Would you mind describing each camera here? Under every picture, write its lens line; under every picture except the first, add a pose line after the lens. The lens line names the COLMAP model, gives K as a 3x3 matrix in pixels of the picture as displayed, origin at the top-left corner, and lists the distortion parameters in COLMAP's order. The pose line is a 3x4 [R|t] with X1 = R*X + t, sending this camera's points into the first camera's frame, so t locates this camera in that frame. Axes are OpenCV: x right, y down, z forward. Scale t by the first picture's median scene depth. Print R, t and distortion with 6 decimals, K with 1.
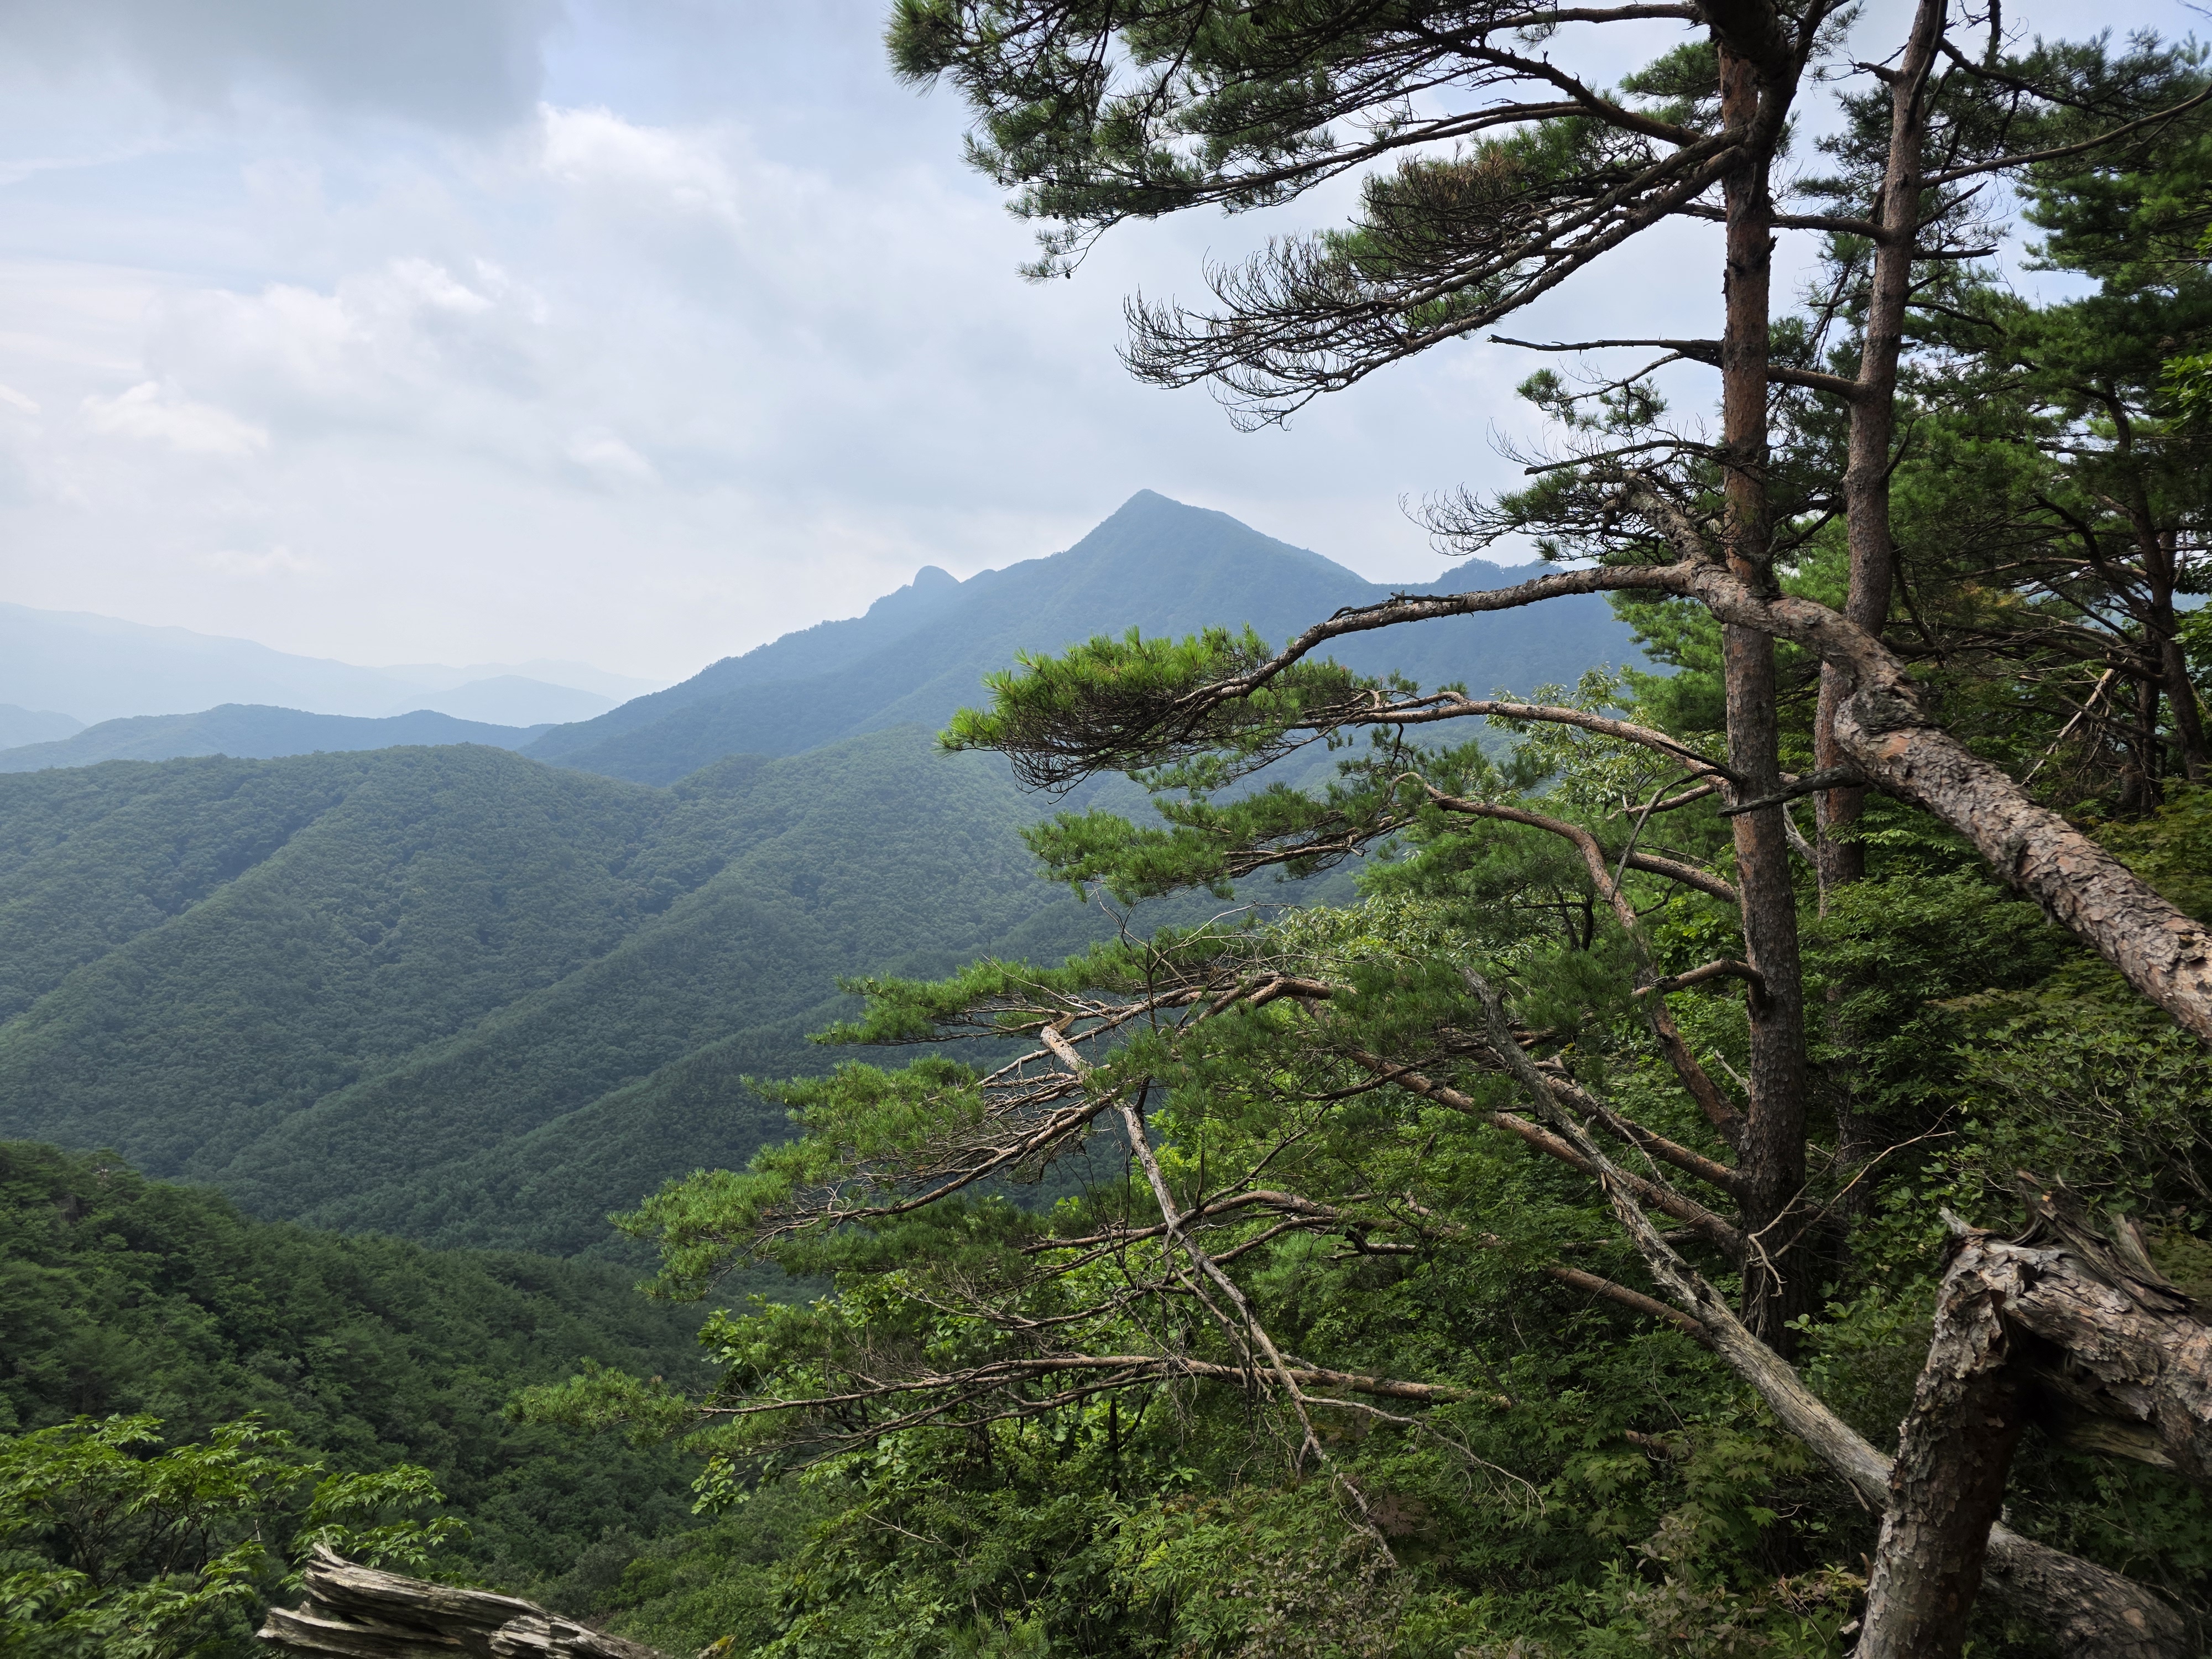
lens RADIAL K [[1498.3, 0, 1119.8], [0, 1498.3, 839.4], [0, 0, 1]] dist [0.064241, -0.055106]
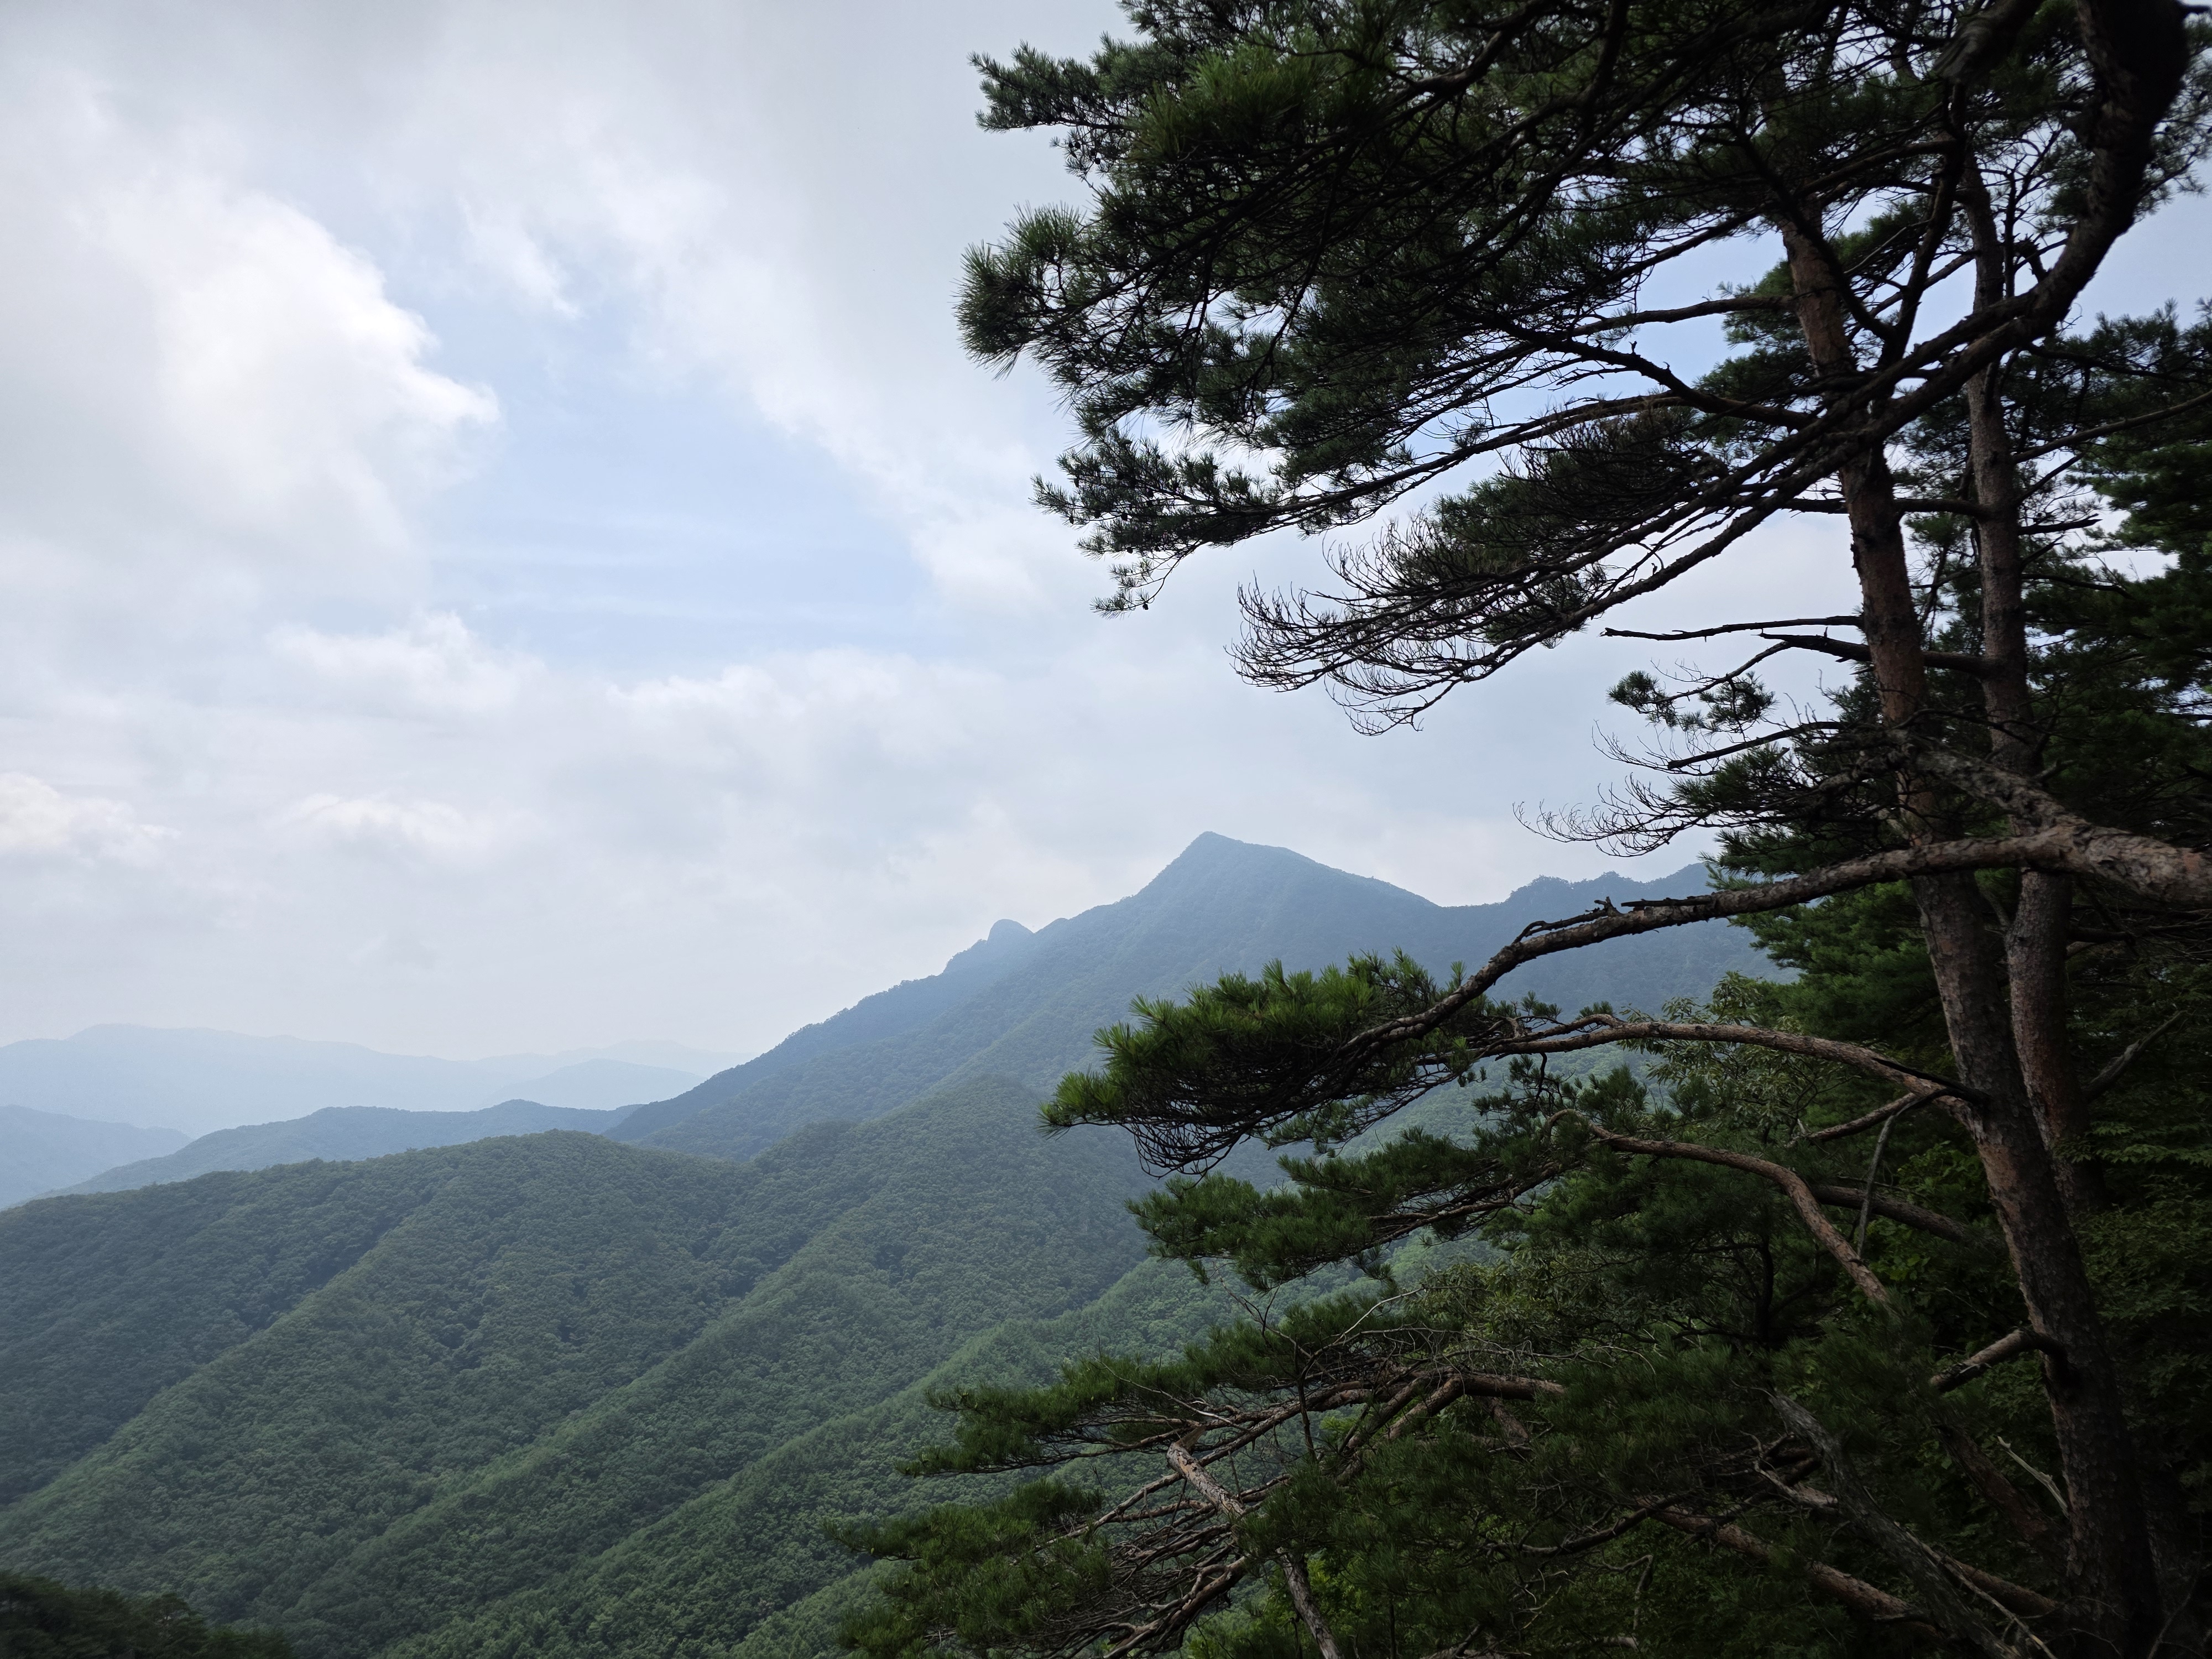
lens RADIAL K [[1498.3, 0, 1097.4], [0, 1498.3, 806.9], [0, 0, 1]] dist [0.064241, -0.055106]
pose [[0.995601, -0.075181, -0.055922, -0.015886], [0.059070, 0.966896, -0.248238, -0.011696], [0.072734, 0.243843, 0.967083, 0.080428]]
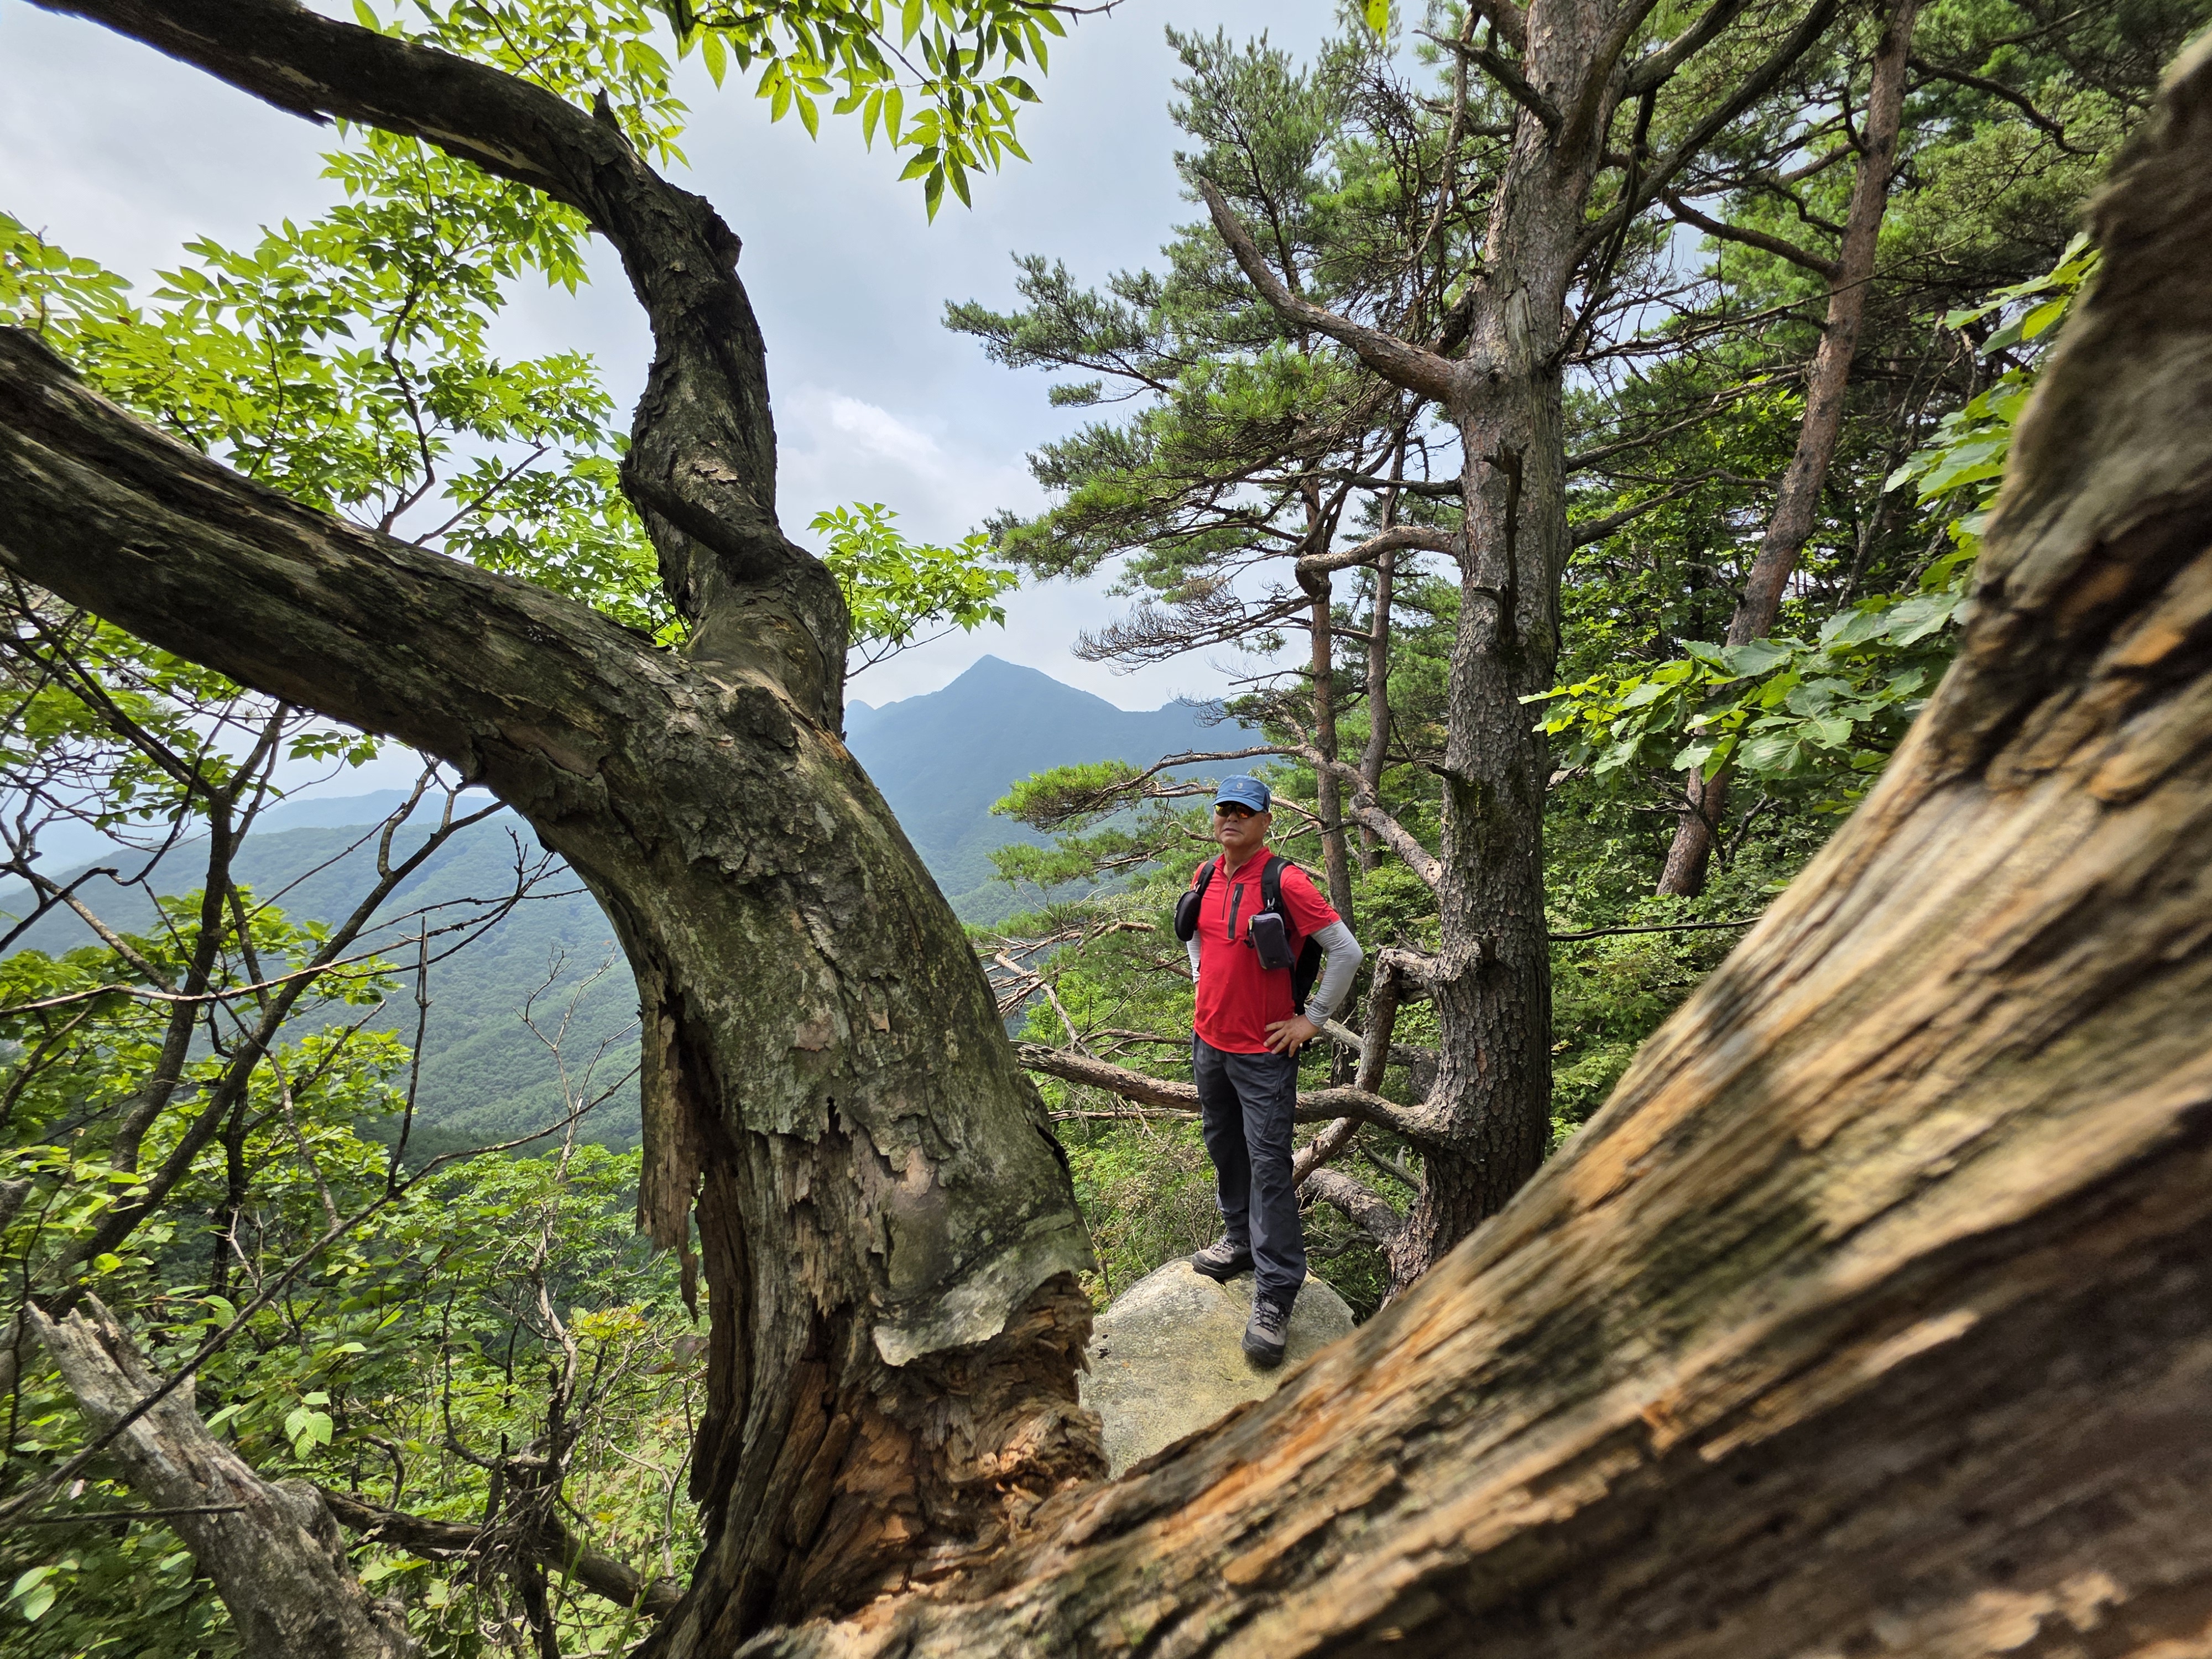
lens RADIAL K [[879.0, 0, 1114.9], [0, 879.0, 853.5], [0, 0, 1]] dist [0.002644, 0.000024]
pose [[0.988335, -0.023935, 0.150403, -0.067829], [0.025380, 0.999648, -0.007693, 0.005926], [-0.150166, 0.011420, 0.988595, -0.172807]]
